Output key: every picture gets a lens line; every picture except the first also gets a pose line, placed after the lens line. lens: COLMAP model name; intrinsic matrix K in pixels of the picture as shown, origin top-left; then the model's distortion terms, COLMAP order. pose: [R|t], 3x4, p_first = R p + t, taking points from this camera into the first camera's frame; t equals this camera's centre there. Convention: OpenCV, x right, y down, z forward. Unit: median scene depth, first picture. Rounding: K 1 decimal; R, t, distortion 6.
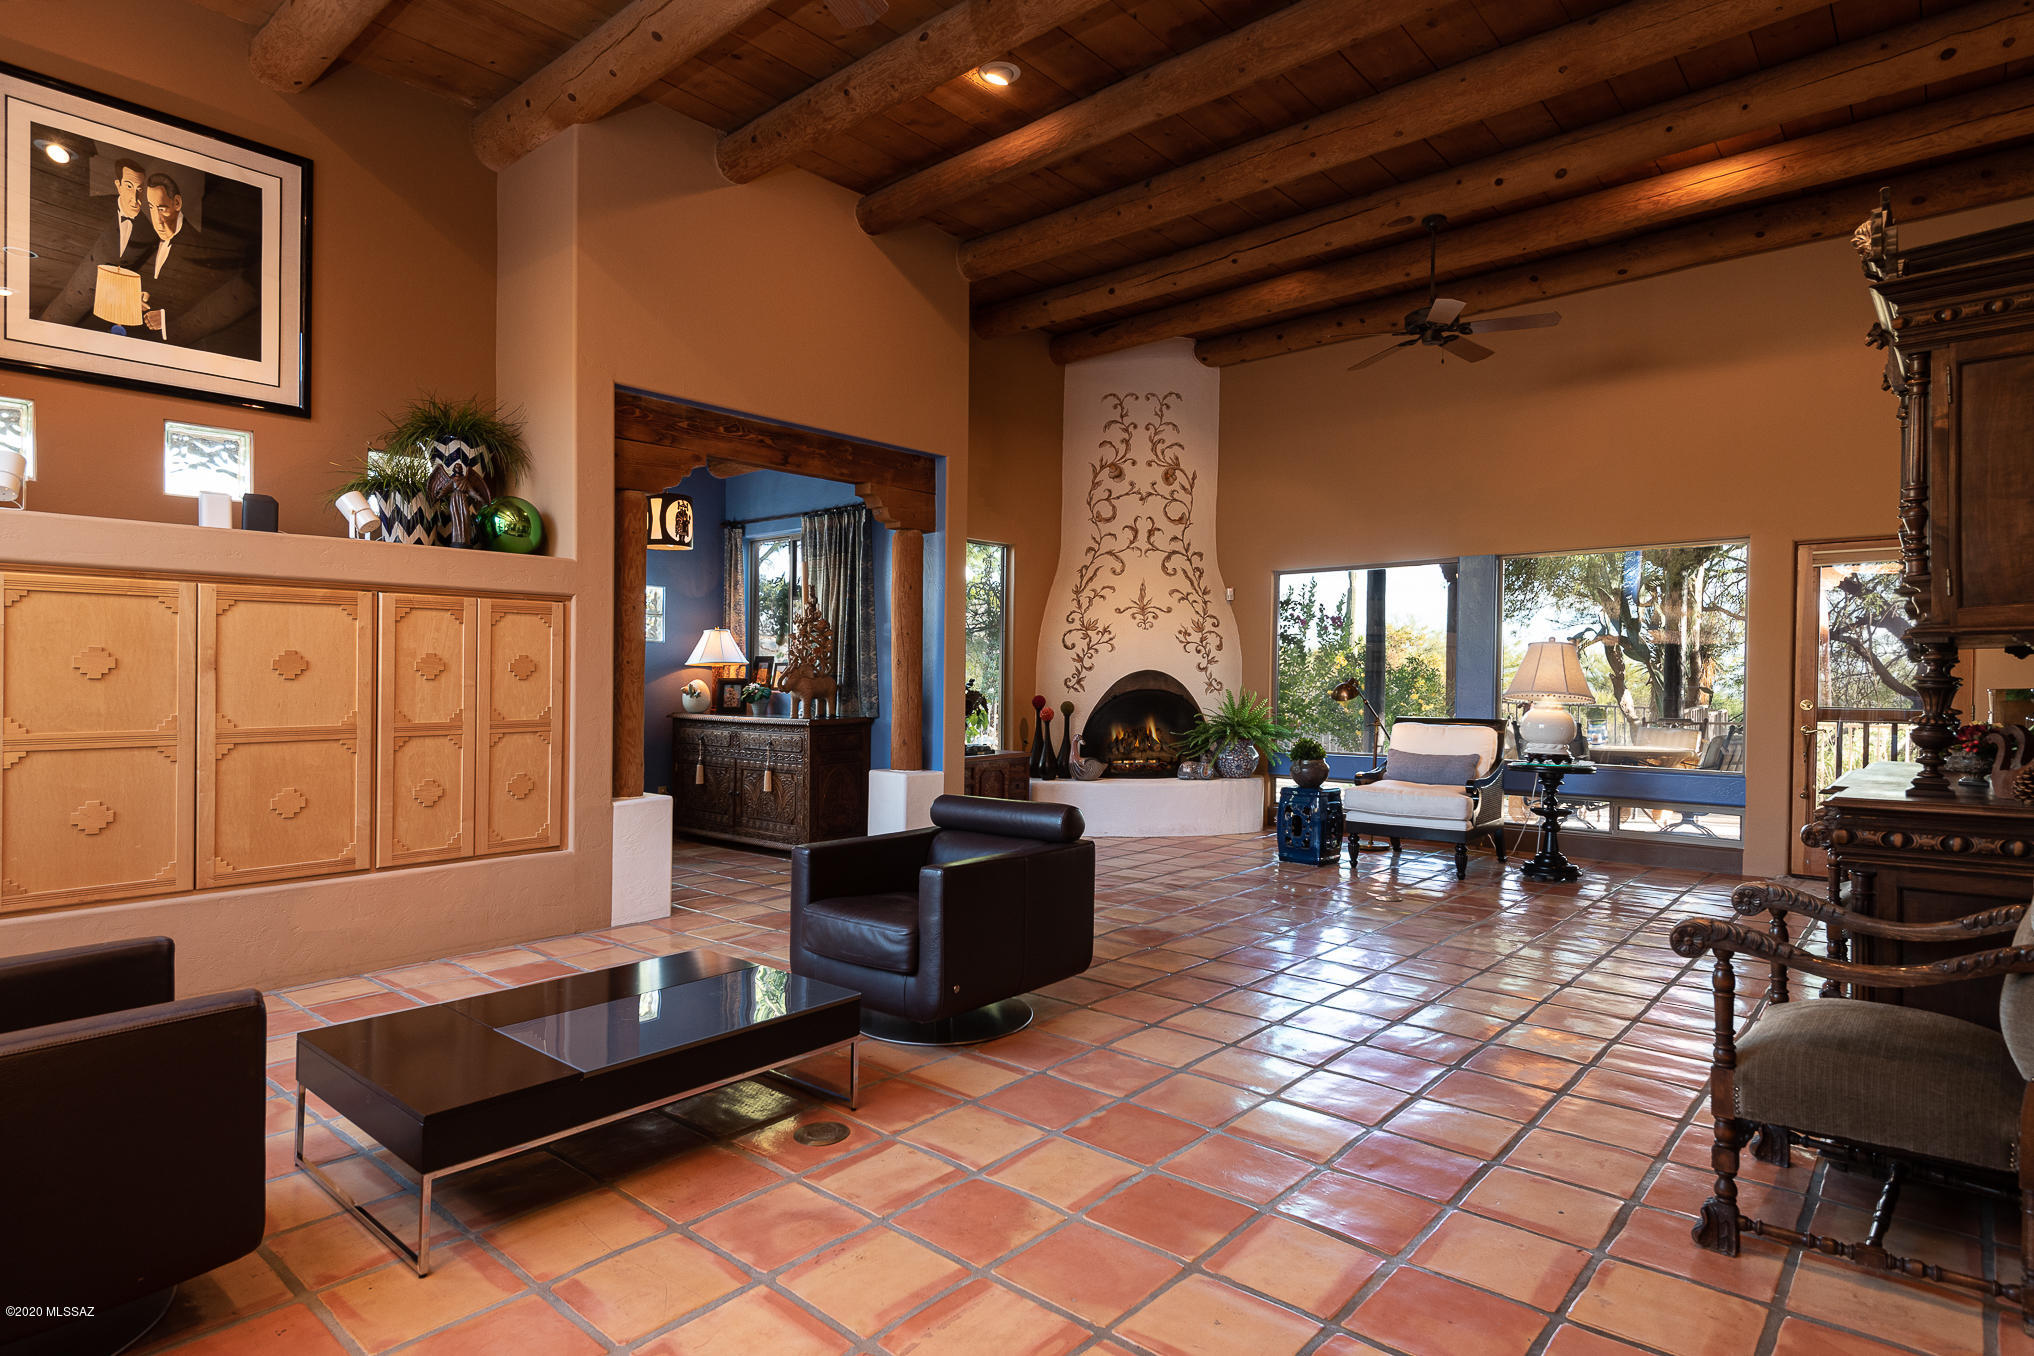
lens RADIAL K [[1097.9, 0, 1017.0], [0, 1097.9, 678.0], [0, 0, 1]] dist [-0.002206, -0.000691]
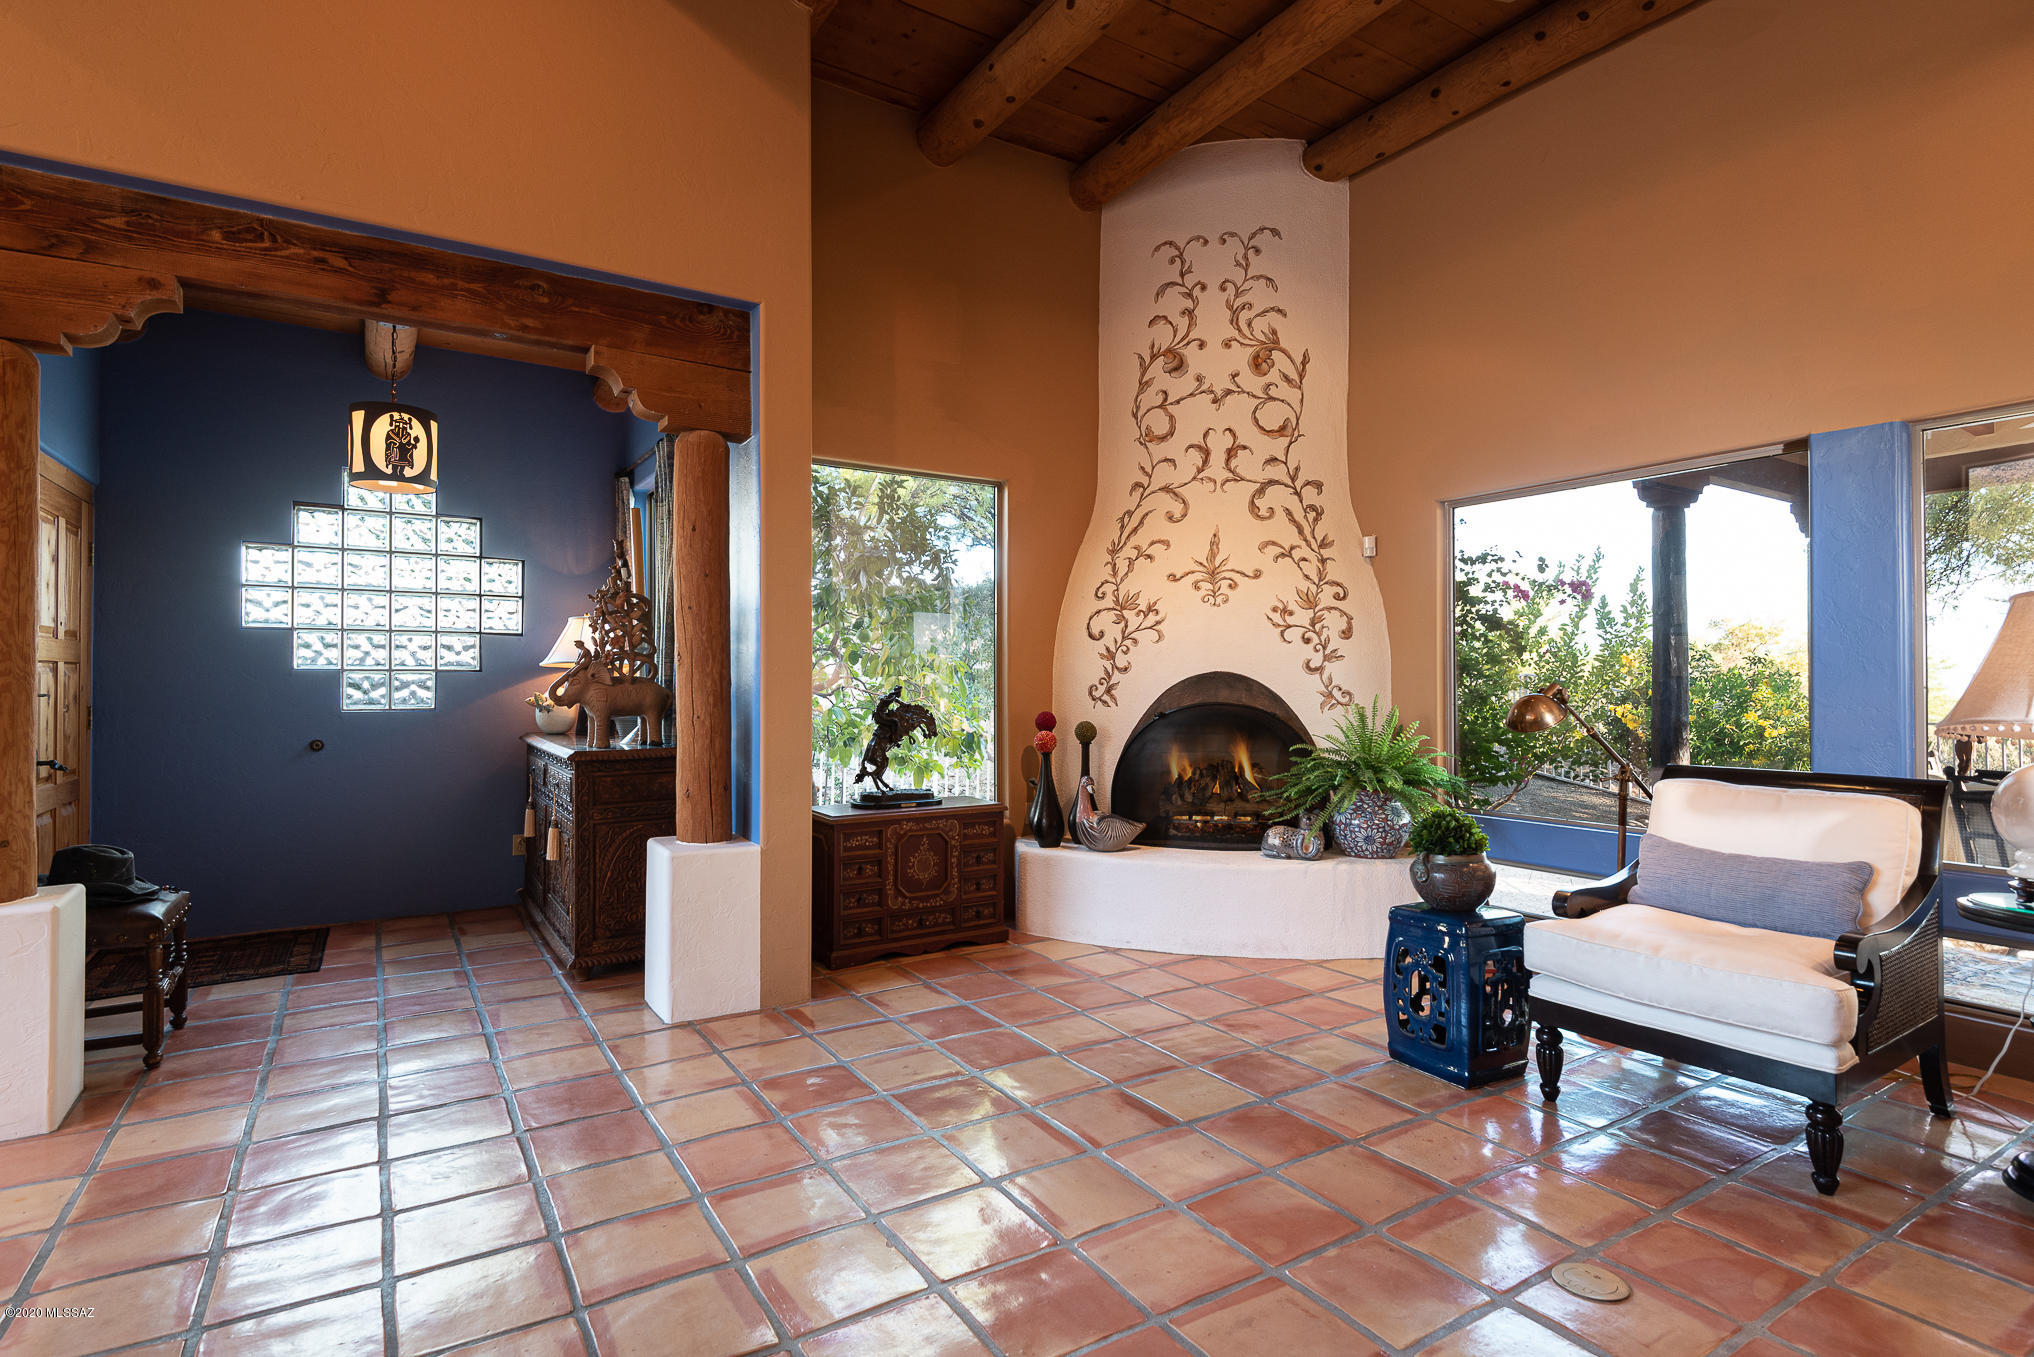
lens RADIAL K [[1025.0, 0, 1012.2], [0, 1025.0, 649.6], [0, 0, 1]] dist [0.023041, -0.024658]
pose [[0.956447, -0.010454, -0.291720, 0.173276], [-0.000210, 0.999334, -0.036499, 0.001354], [0.291907, 0.034971, 0.955807, 0.408844]]
